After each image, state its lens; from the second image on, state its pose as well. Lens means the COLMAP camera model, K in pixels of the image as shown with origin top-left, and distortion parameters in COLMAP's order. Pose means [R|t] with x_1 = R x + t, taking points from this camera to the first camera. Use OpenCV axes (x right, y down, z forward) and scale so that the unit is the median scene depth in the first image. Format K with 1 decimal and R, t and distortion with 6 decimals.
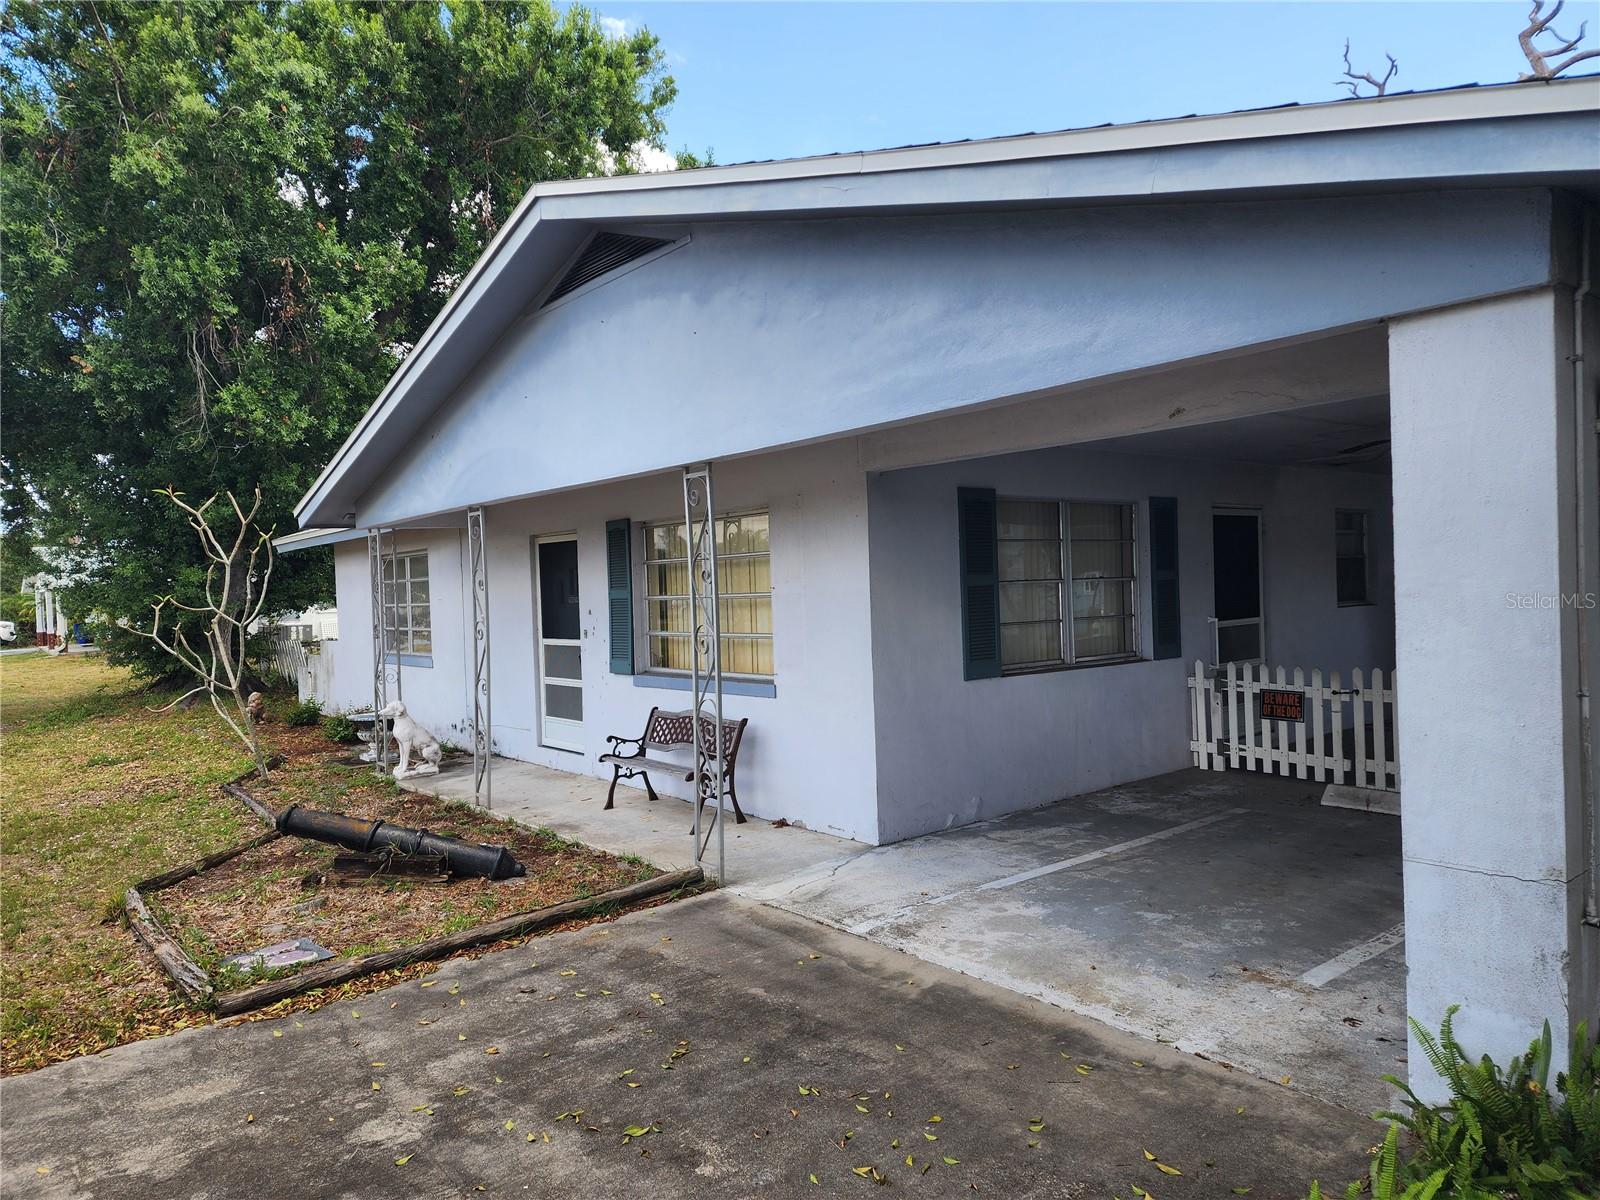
lens RADIAL K [[1066.6, 0, 801.8], [0, 1066.6, 581.2], [0, 0, 1]] dist [0.075328, -0.066625]
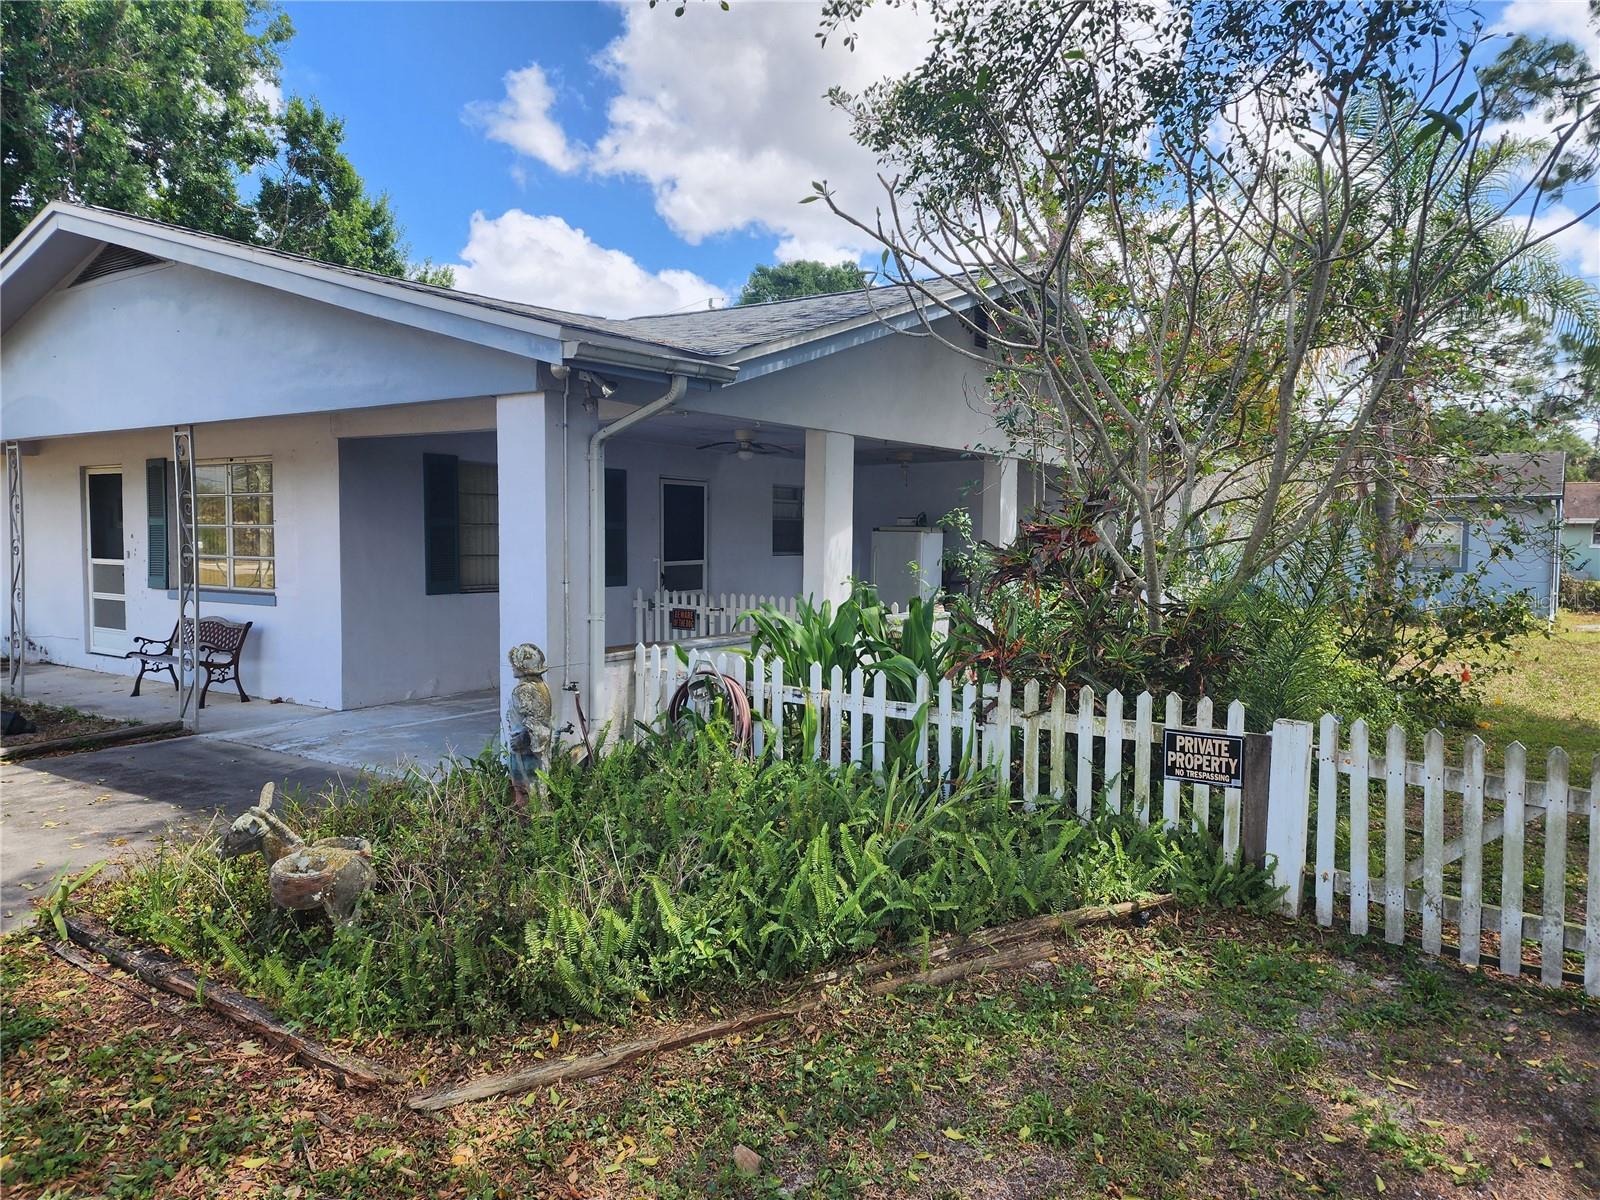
lens RADIAL K [[1066.6, 0, 794.1], [0, 1066.6, 569.6], [0, 0, 1]] dist [0.075328, -0.066625]
pose [[0.959678, 0.029600, 0.279540, 0.190163], [-0.040258, 0.998662, 0.032461, -0.002350], [-0.278205, -0.042406, 0.959585, -0.391108]]
